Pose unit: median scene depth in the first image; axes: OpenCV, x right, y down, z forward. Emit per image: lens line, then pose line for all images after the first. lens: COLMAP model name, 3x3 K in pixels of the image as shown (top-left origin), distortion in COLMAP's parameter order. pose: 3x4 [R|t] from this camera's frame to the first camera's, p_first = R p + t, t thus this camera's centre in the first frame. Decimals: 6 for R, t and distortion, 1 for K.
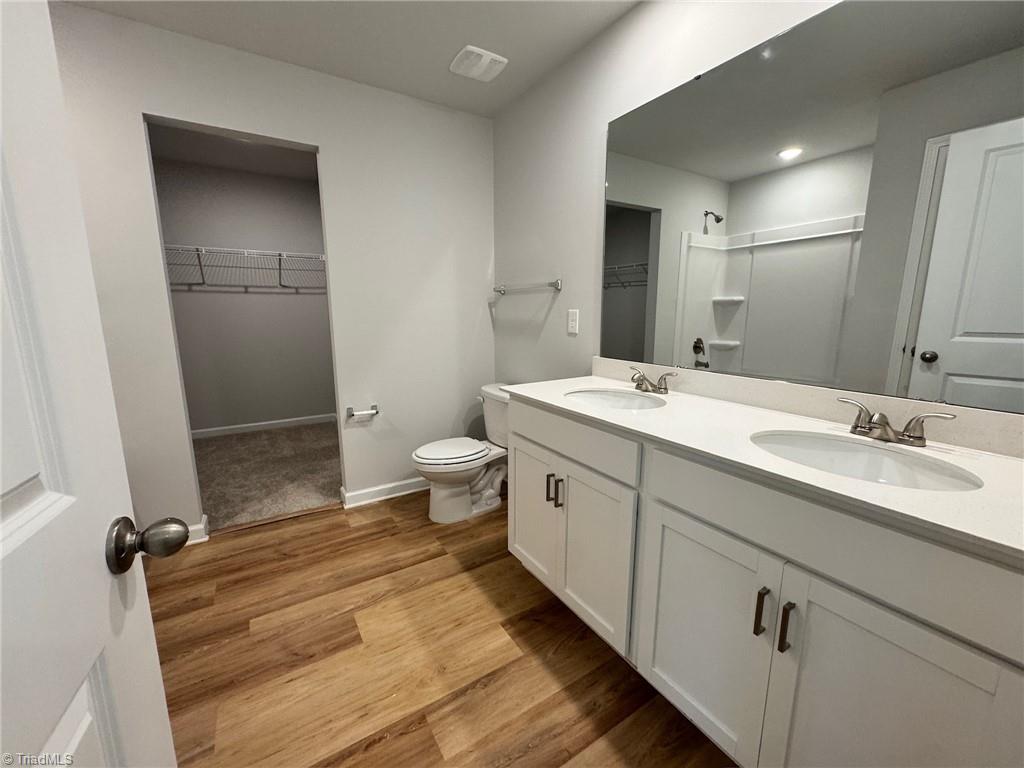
lens RADIAL K [[406.4, 0, 514.0], [0, 406.4, 386.1], [0, 0, 1]] dist [-0.012805, -0.000072]
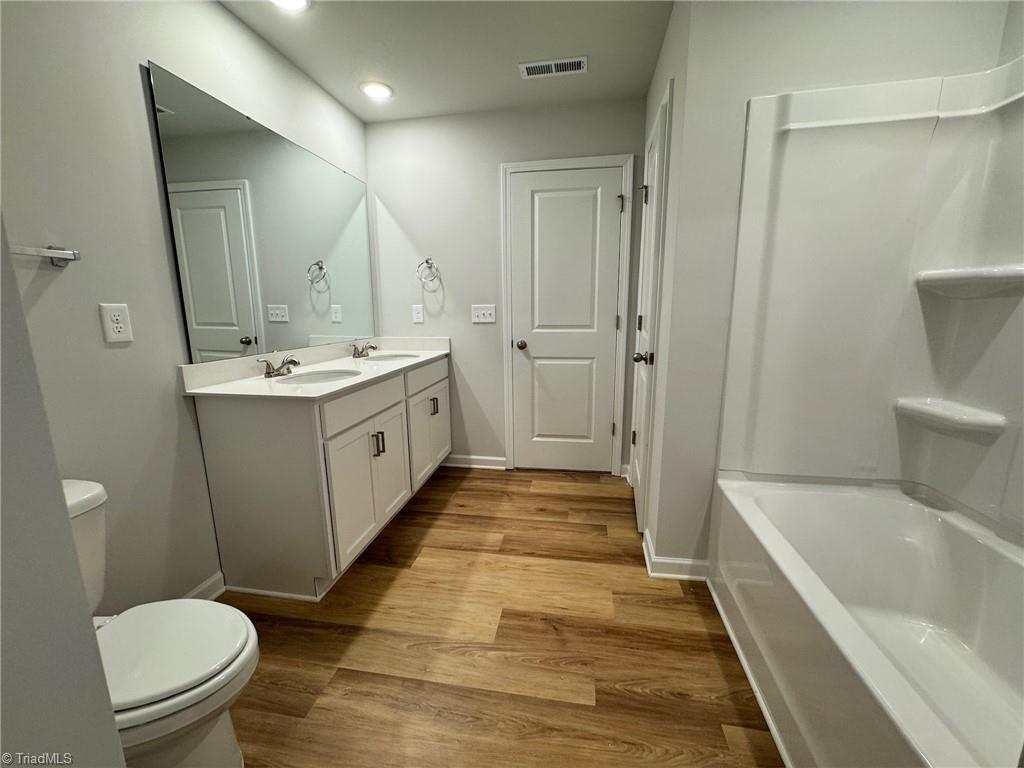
lens RADIAL K [[406.4, 0, 515.9], [0, 406.4, 381.1], [0, 0, 1]] dist [-0.012805, -0.000072]
pose [[-0.748150, -0.113109, 0.653818, -0.816515], [0.127079, 0.942698, 0.308498, -0.213228], [-0.651247, 0.313890, -0.690906, 1.203050]]
